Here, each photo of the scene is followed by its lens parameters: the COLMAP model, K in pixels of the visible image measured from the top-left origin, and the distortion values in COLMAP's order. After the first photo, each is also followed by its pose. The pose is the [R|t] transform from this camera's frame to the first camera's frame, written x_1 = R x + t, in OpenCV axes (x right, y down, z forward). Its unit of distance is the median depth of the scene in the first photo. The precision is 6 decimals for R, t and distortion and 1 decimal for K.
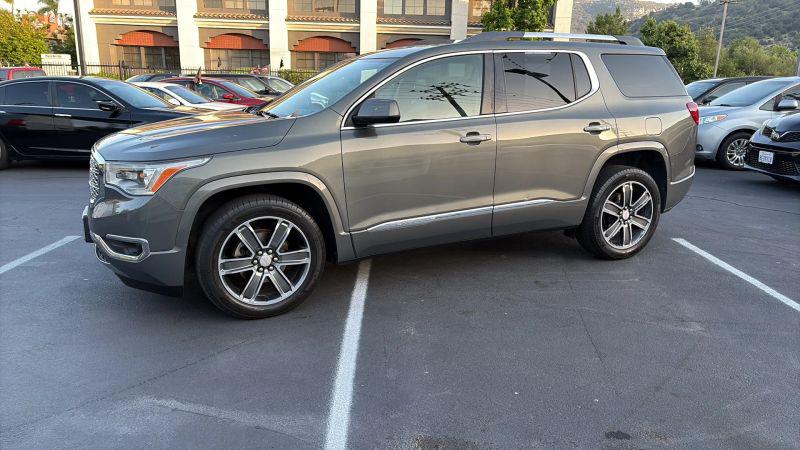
lens RADIAL K [[578.0, 0, 404.5], [0, 578.0, 226.0], [0, 0, 1]] dist [0.053730, -0.049878]
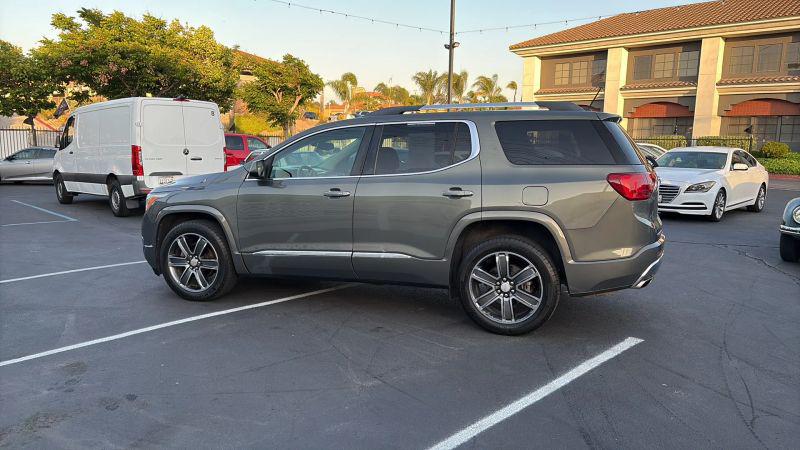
lens RADIAL K [[578.0, 0, 400.6], [0, 578.0, 218.3], [0, 0, 1]] dist [0.053730, -0.049878]
pose [[0.702443, 0.083274, -0.706852, 0.986727], [-0.171483, 0.983677, -0.054527, -0.052146], [0.690773, 0.159515, 0.705257, 0.221780]]
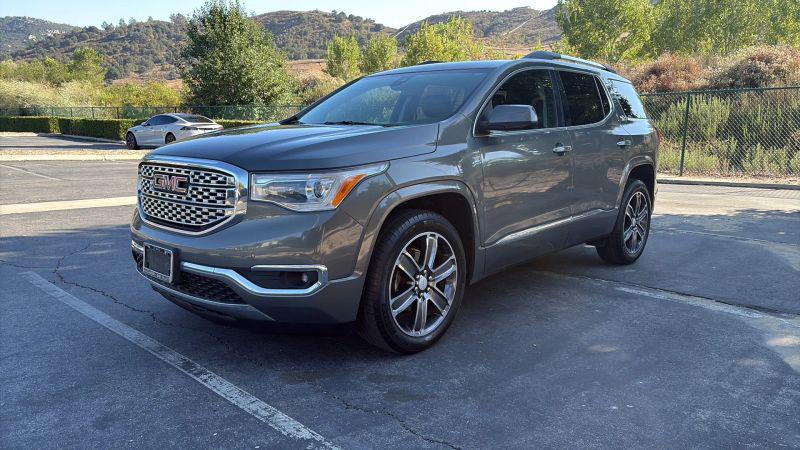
lens RADIAL K [[578.0, 0, 397.8], [0, 578.0, 218.7], [0, 0, 1]] dist [0.053730, -0.049878]
pose [[0.923046, -0.048116, 0.381668, -0.486692], [0.082143, 0.993917, -0.073360, 0.019117], [-0.375817, 0.099066, 0.921384, 0.165159]]
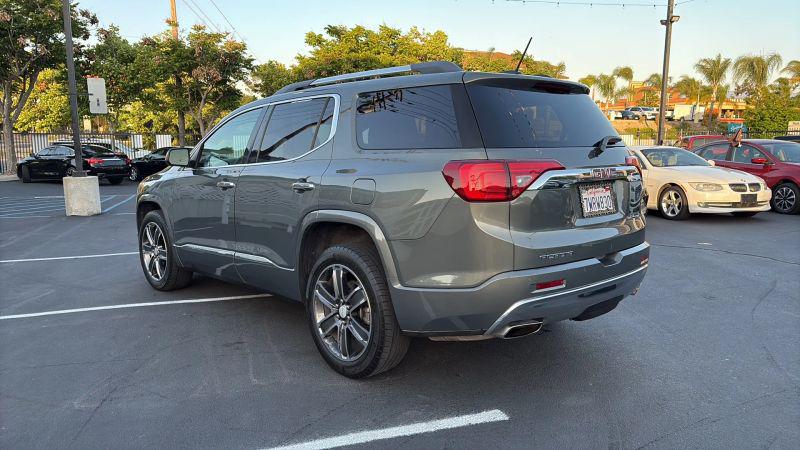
lens RADIAL K [[578.0, 0, 400.9], [0, 578.0, 218.3], [0, 0, 1]] dist [0.053730, -0.049878]
pose [[0.301606, 0.105614, -0.947565, 1.143224], [-0.225138, 0.973630, 0.036859, -0.185489], [0.926470, 0.202216, 0.317430, 0.884565]]
